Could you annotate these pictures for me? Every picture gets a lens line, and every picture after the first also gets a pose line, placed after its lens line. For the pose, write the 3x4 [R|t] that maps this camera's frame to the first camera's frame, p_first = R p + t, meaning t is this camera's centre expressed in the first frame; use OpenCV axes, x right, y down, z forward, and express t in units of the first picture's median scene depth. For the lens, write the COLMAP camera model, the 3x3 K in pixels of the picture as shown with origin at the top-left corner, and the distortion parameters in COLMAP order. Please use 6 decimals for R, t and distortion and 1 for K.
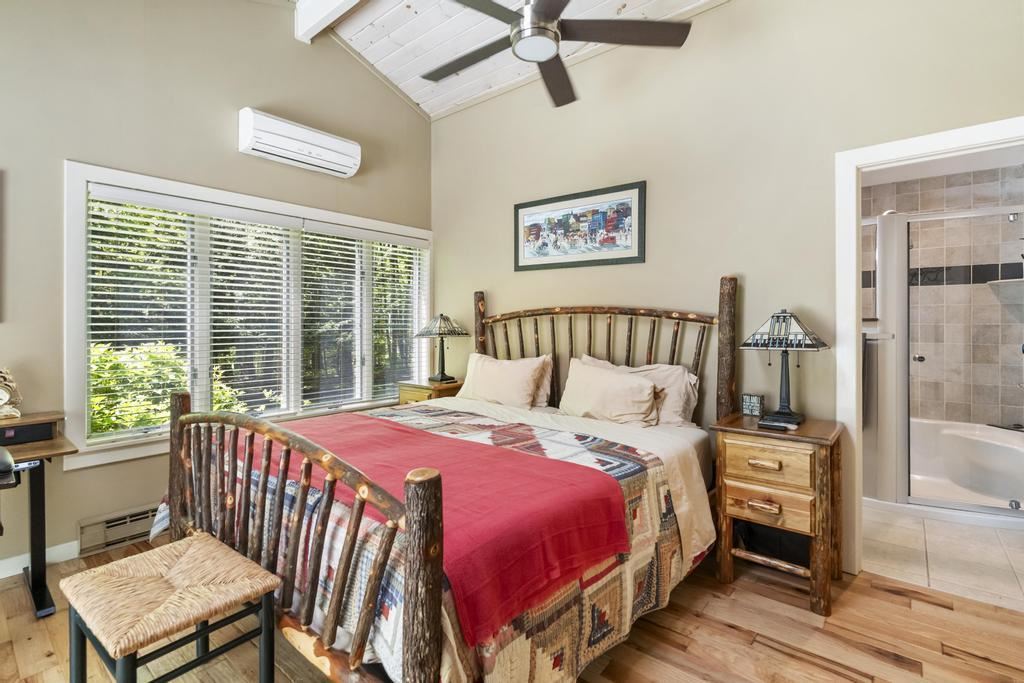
lens RADIAL K [[483.5, 0, 512.0], [0, 483.5, 341.5], [0, 0, 1]] dist [-0.002476, -0.000085]
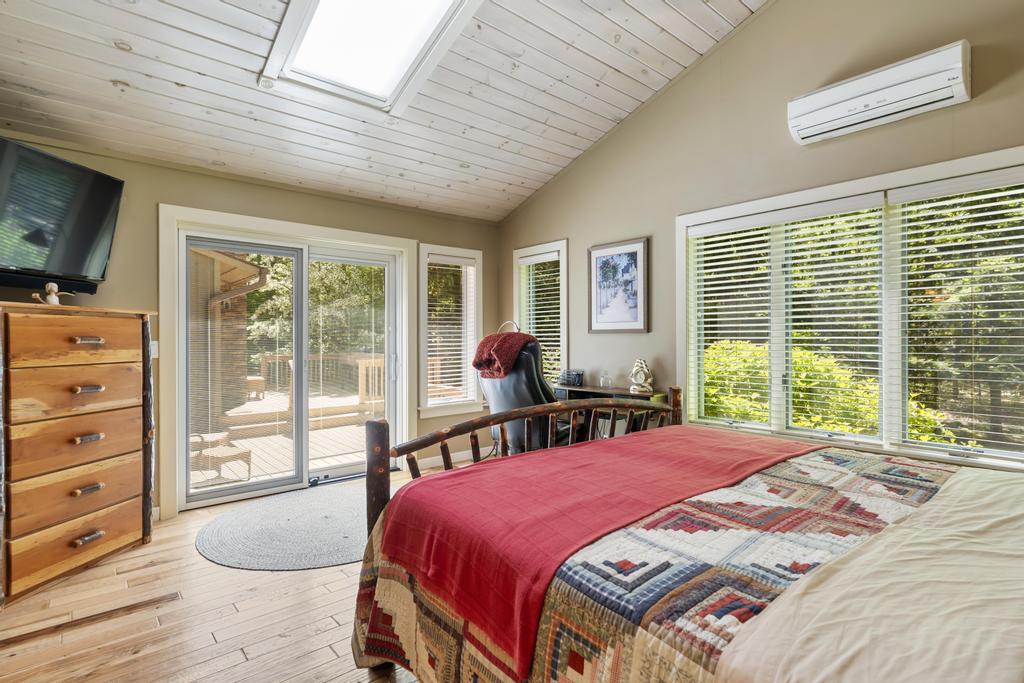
lens RADIAL K [[502.3, 0, 512.0], [0, 502.3, 341.5], [0, 0, 1]] dist [0.000932, 0.000180]
pose [[-0.168392, 0.011911, -0.985648, 0.956888], [-0.022126, 0.999629, 0.015861, -0.023622], [0.985472, 0.024480, -0.168066, 1.162276]]
